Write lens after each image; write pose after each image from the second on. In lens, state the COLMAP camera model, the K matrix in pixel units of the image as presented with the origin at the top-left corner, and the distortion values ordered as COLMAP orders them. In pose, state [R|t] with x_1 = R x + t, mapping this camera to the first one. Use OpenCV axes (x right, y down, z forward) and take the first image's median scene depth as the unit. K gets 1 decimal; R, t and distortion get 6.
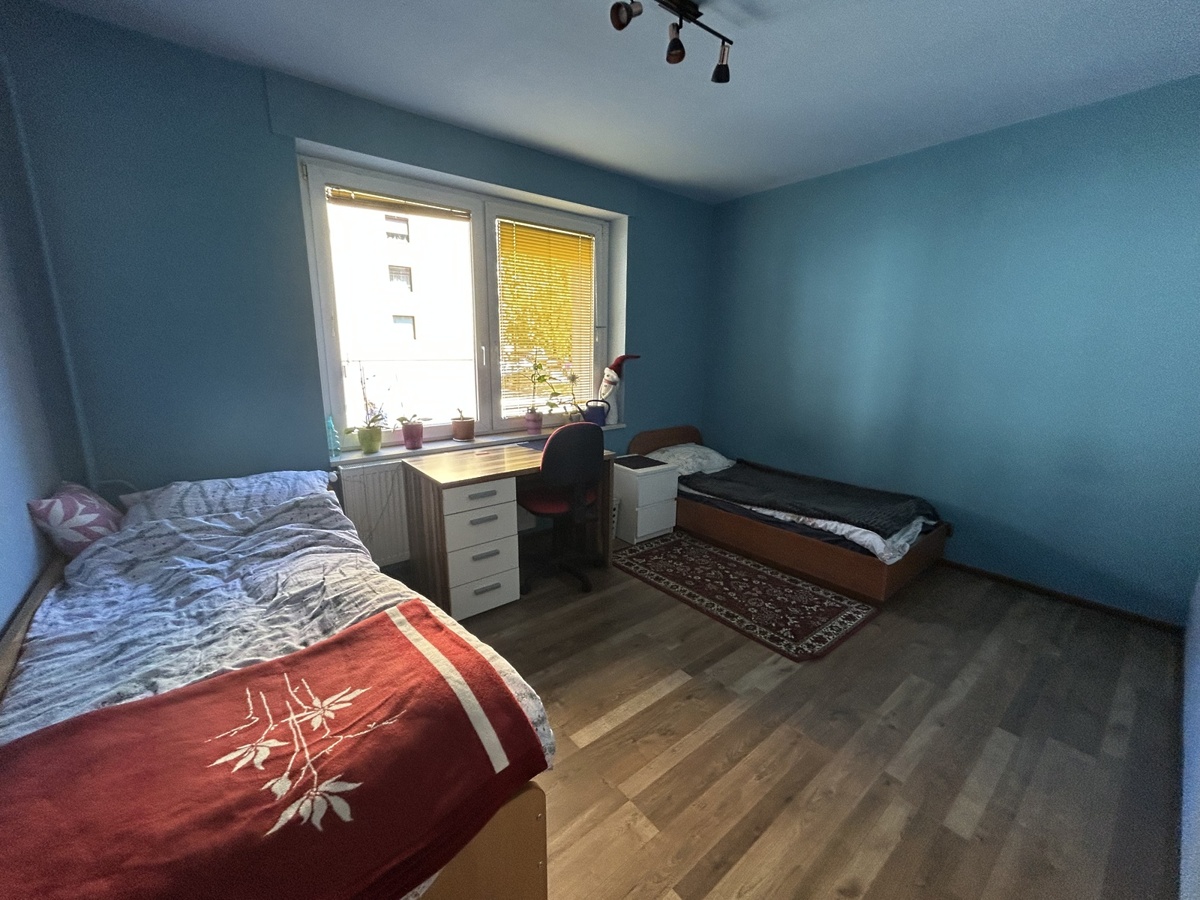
lens RADIAL K [[486.3, 0, 593.3], [0, 486.3, 457.0], [0, 0, 1]] dist [-0.001293, 0.000043]
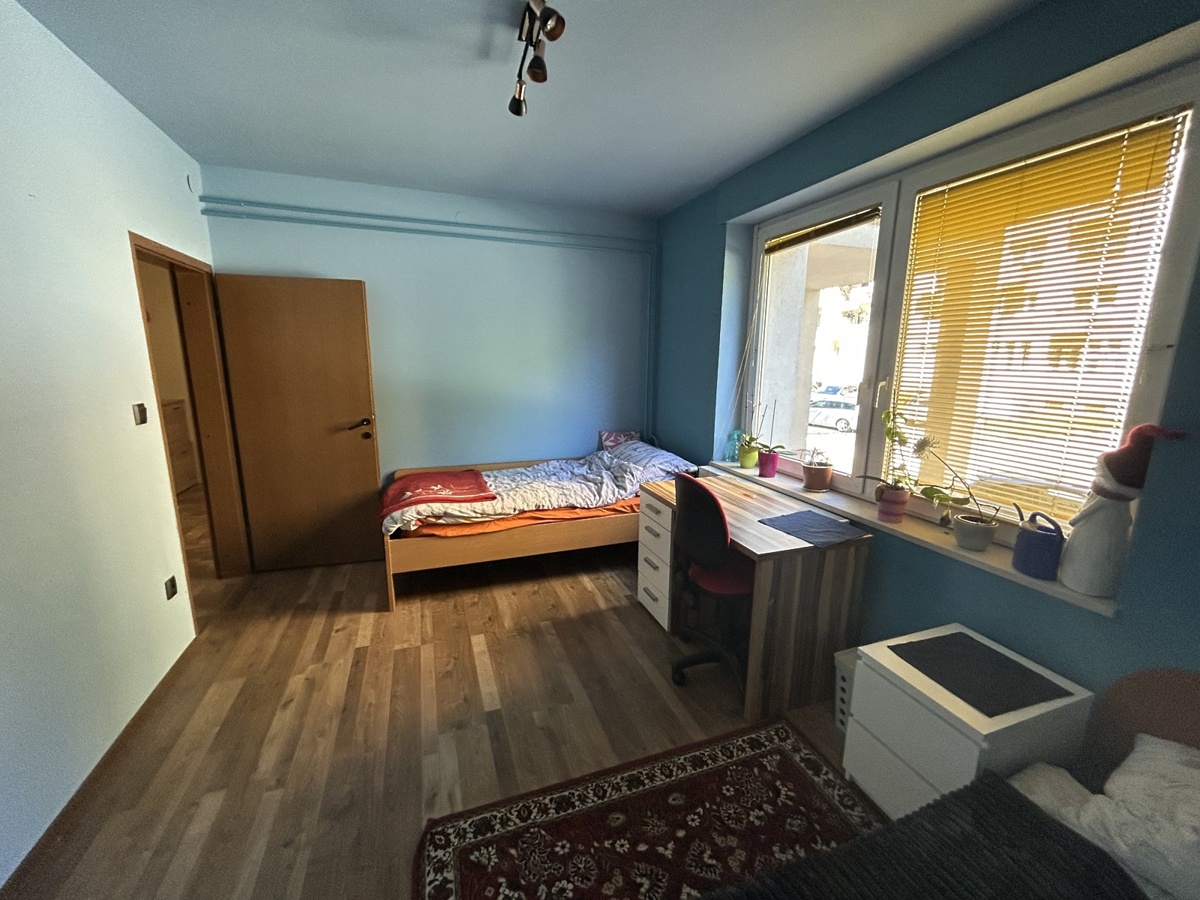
lens RADIAL K [[486.3, 0, 593.8], [0, 486.3, 447.2], [0, 0, 1]] dist [-0.001293, 0.000043]
pose [[-0.330395, 0.163509, -0.929572, 1.019957], [-0.218431, 0.944896, 0.243841, -0.365941], [0.918219, 0.283612, -0.276474, 1.402362]]
